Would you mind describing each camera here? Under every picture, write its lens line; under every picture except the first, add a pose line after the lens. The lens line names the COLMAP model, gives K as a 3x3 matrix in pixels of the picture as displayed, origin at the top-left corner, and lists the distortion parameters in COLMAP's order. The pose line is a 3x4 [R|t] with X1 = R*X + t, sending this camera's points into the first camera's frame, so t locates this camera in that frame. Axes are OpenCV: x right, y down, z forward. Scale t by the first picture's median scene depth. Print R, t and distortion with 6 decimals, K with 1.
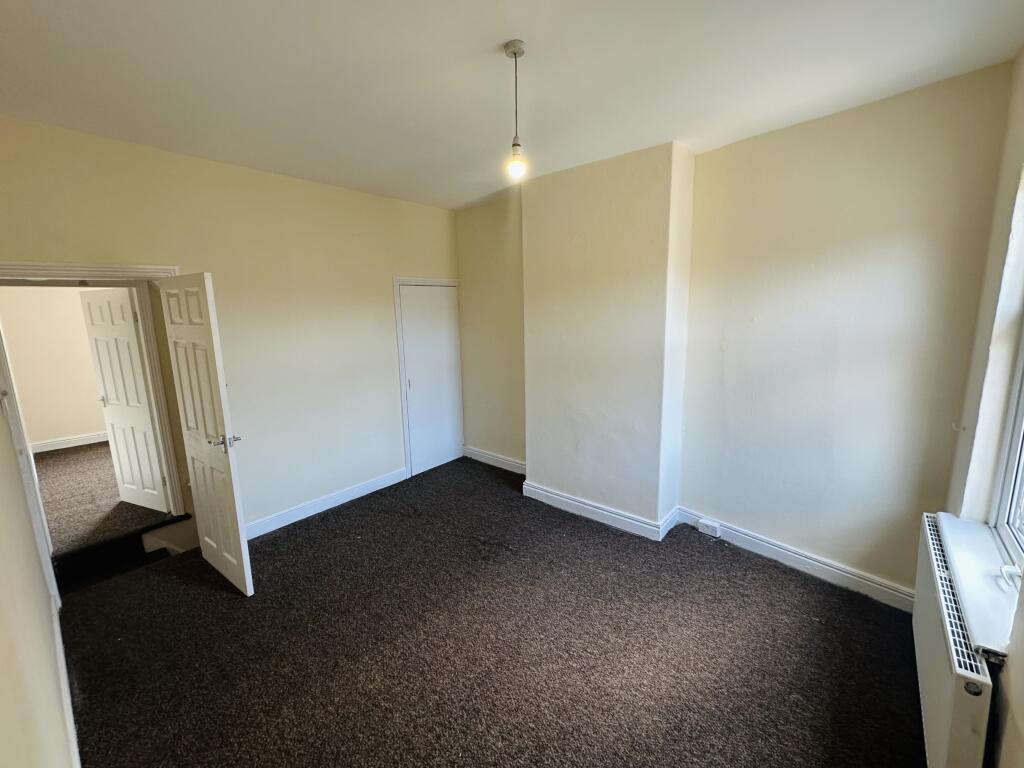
lens RADIAL K [[416.3, 0, 511.3], [0, 416.3, 378.8], [0, 0, 1]] dist [-0.000385, -0.000161]
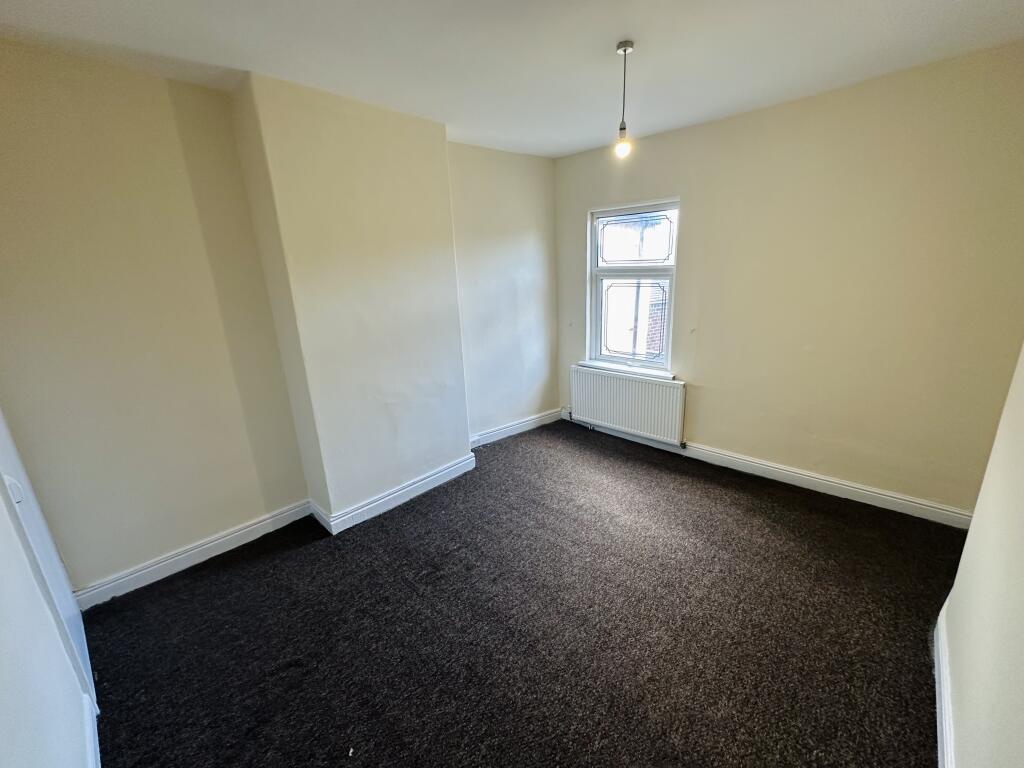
lens RADIAL K [[416.3, 0, 511.7], [0, 416.3, 386.6], [0, 0, 1]] dist [-0.000385, -0.000161]
pose [[0.051280, -0.251368, 0.966532, -0.804325], [0.202098, 0.950394, 0.236448, -0.102839], [-0.978022, 0.183209, 0.099537, 0.788254]]
